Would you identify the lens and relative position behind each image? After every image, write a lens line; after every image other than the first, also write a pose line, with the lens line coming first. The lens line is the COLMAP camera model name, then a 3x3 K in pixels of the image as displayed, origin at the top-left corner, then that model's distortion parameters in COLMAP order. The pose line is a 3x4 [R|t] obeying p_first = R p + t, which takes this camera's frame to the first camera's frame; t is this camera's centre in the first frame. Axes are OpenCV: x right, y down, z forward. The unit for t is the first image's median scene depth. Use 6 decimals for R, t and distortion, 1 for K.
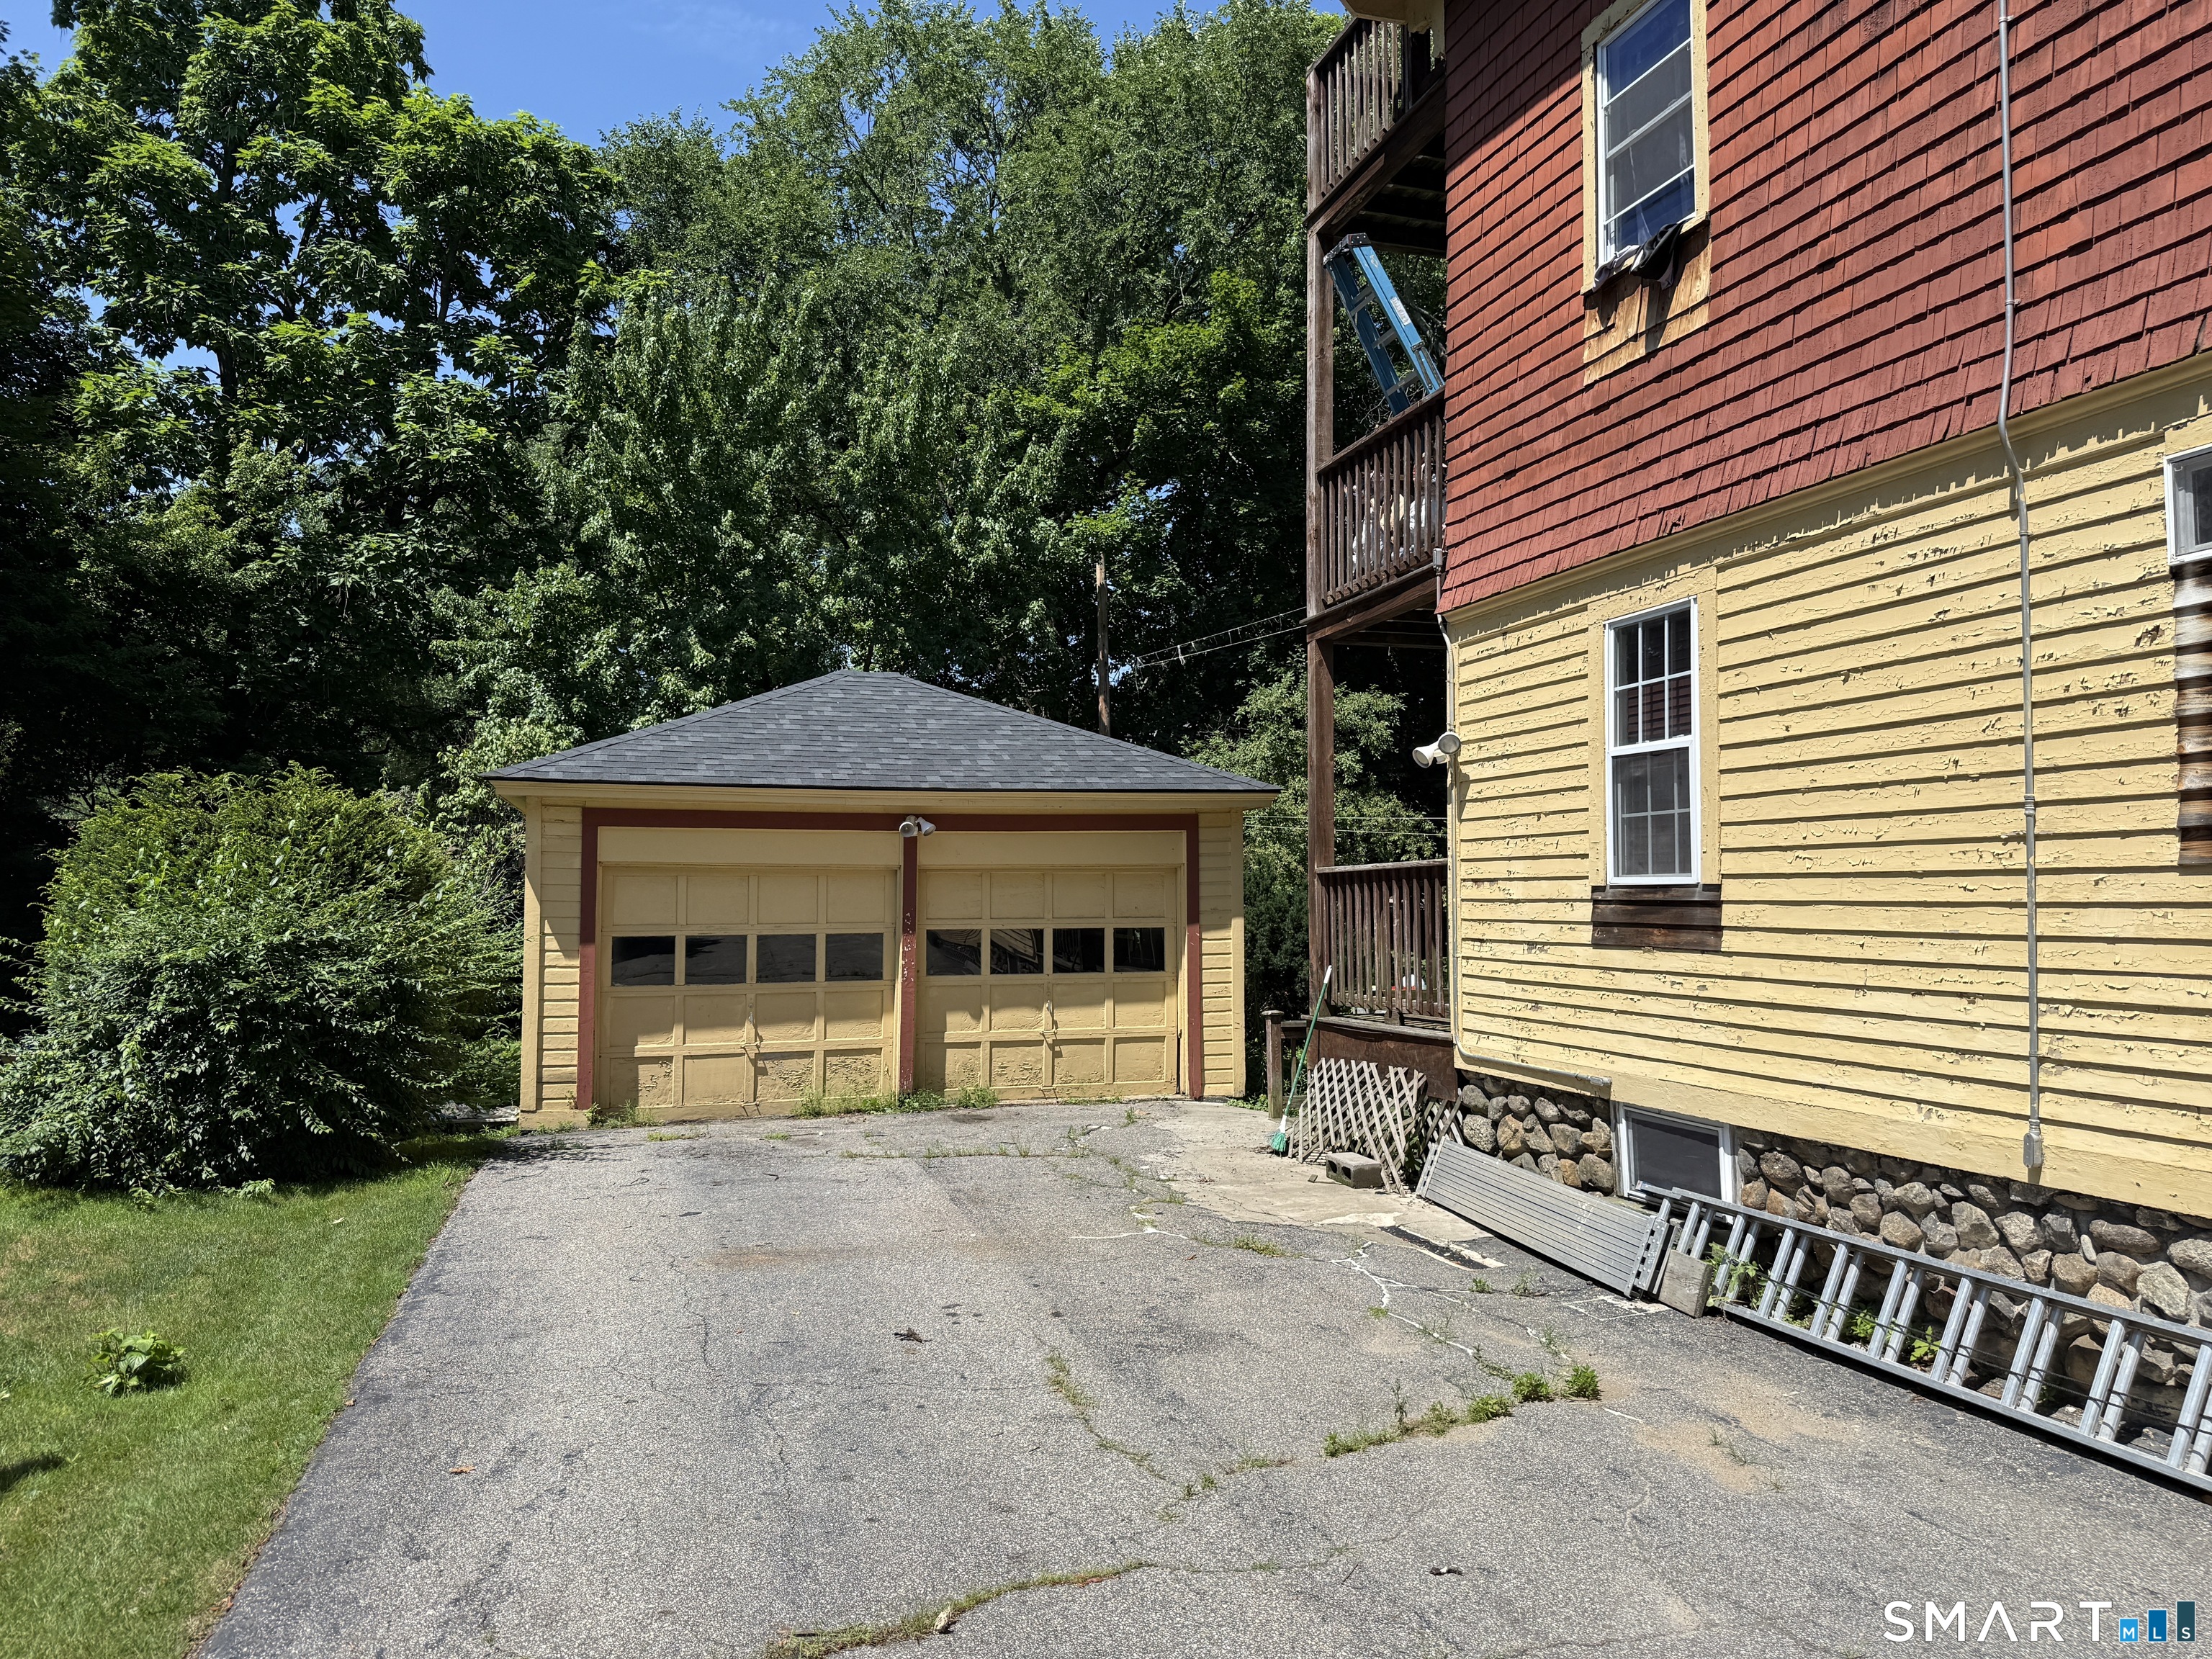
lens RADIAL K [[1559.8, 0, 1114.5], [0, 1559.8, 799.5], [0, 0, 1]] dist [-0.005749, -0.004403]
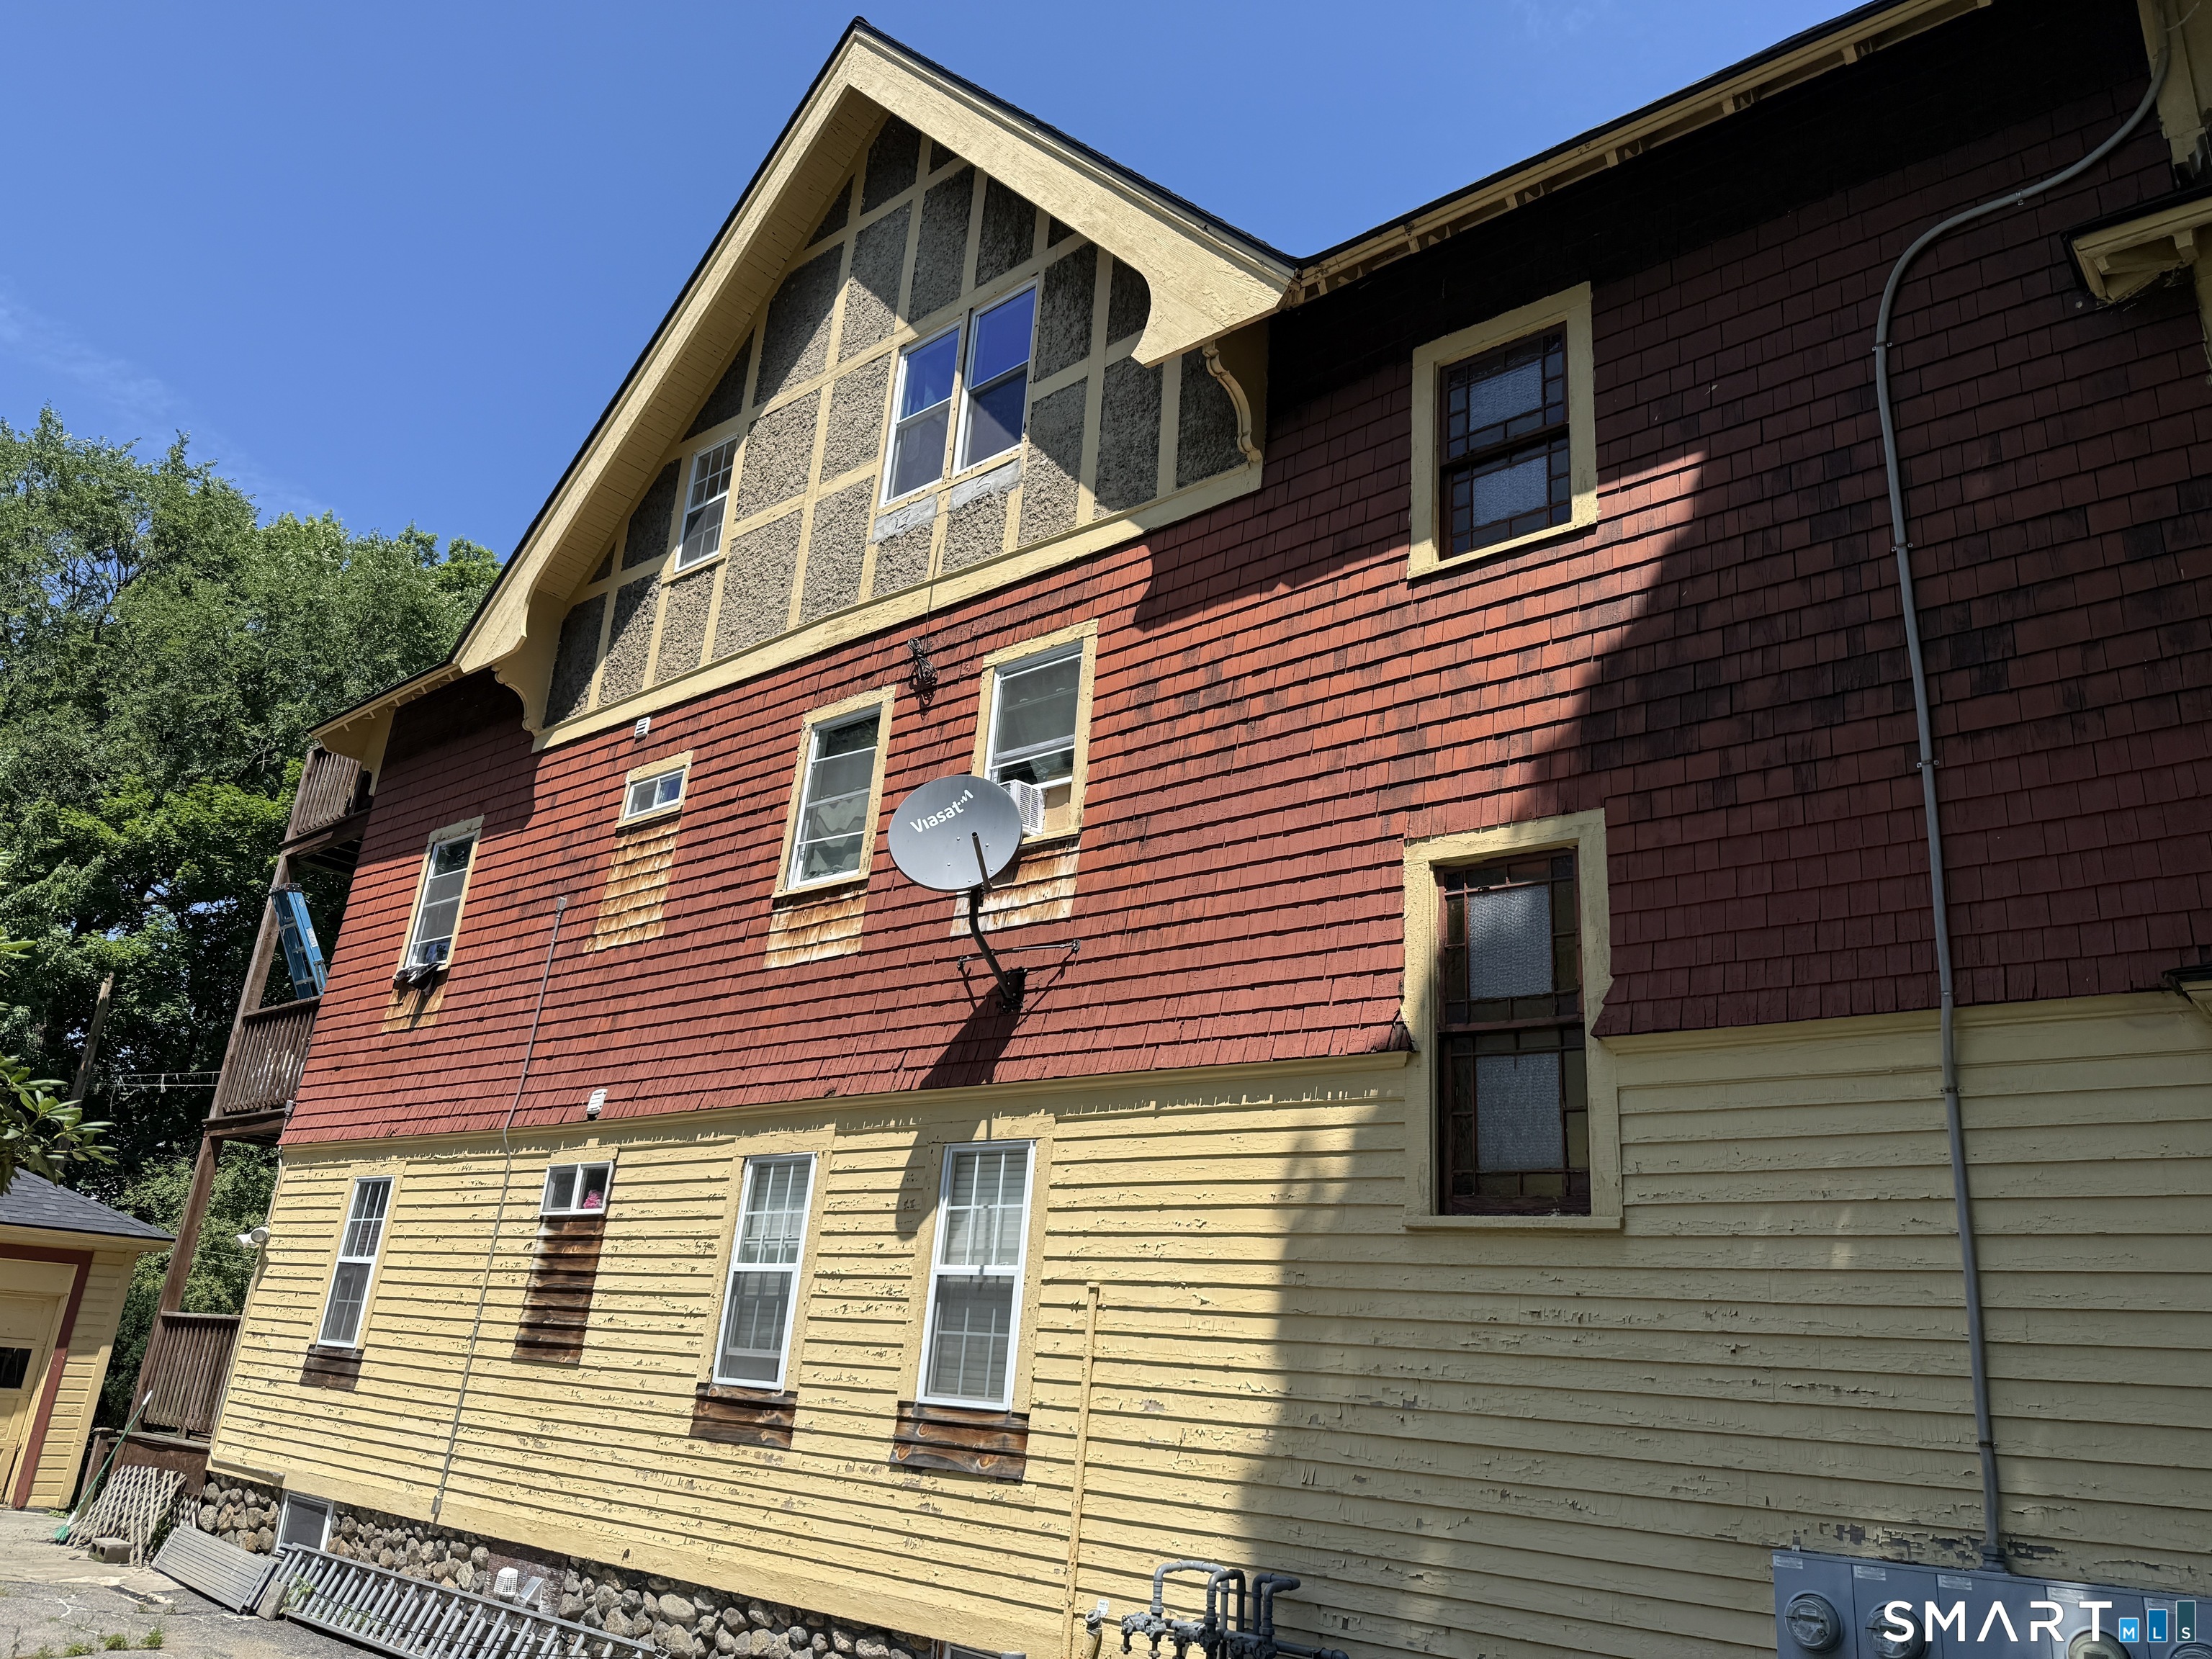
lens RADIAL K [[1559.8, 0, 1114.5], [0, 1559.8, 799.5], [0, 0, 1]] dist [-0.005749, -0.004403]
pose [[0.840494, 0.250941, 0.480207, 0.096303], [-0.109297, 0.946588, -0.303358, -0.079987], [-0.530683, 0.202485, 0.823028, -0.864725]]
